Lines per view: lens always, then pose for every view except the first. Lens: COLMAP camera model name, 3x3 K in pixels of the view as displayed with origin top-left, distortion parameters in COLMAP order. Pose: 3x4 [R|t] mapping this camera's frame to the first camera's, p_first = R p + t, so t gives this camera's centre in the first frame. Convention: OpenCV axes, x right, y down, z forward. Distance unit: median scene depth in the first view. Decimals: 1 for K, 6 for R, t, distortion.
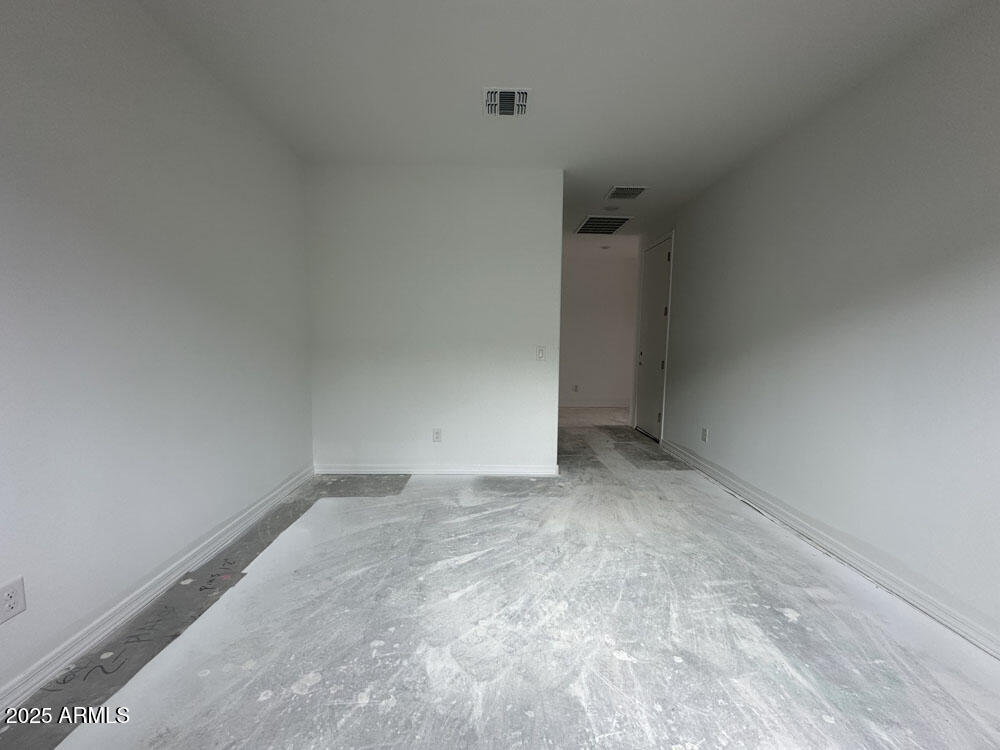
lens RADIAL K [[398.1, 0, 500.0], [0, 398.1, 375.0], [0, 0, 1]] dist [-0.000987, 0.000318]
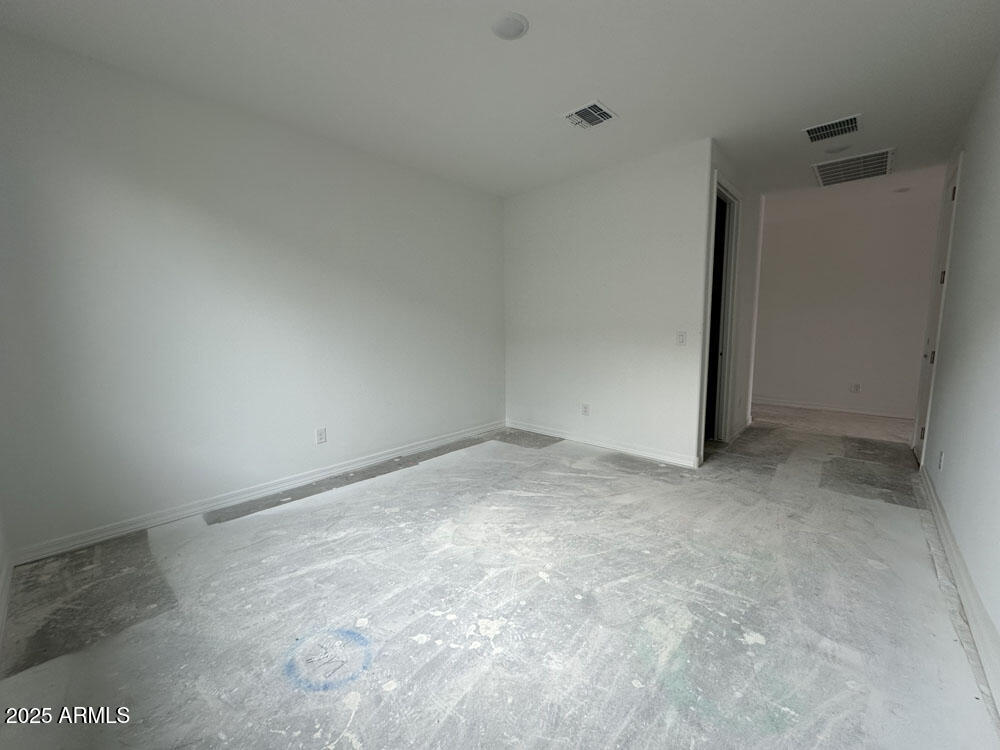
lens RADIAL K [[398.1, 0, 500.0], [0, 398.1, 375.0], [0, 0, 1]] dist [-0.000987, 0.000318]
pose [[0.717400, 0.065473, -0.693578, 0.578116], [-0.045515, 0.997852, 0.047118, 0.010769], [0.695173, -0.002235, 0.718839, -0.000356]]
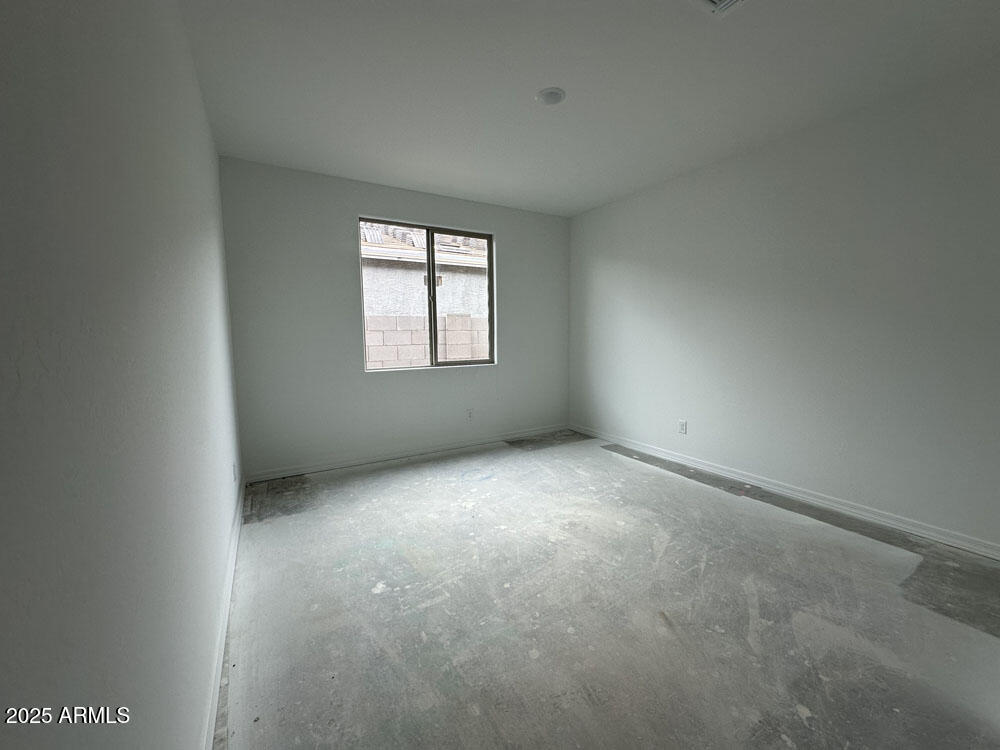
lens RADIAL K [[398.1, 0, 500.0], [0, 398.1, 375.0], [0, 0, 1]] dist [-0.000987, 0.000318]
pose [[-0.873795, 0.043768, -0.484321, 0.606840], [-0.047877, 0.983360, 0.175244, -0.115218], [0.483932, 0.176315, -0.857159, 1.281060]]
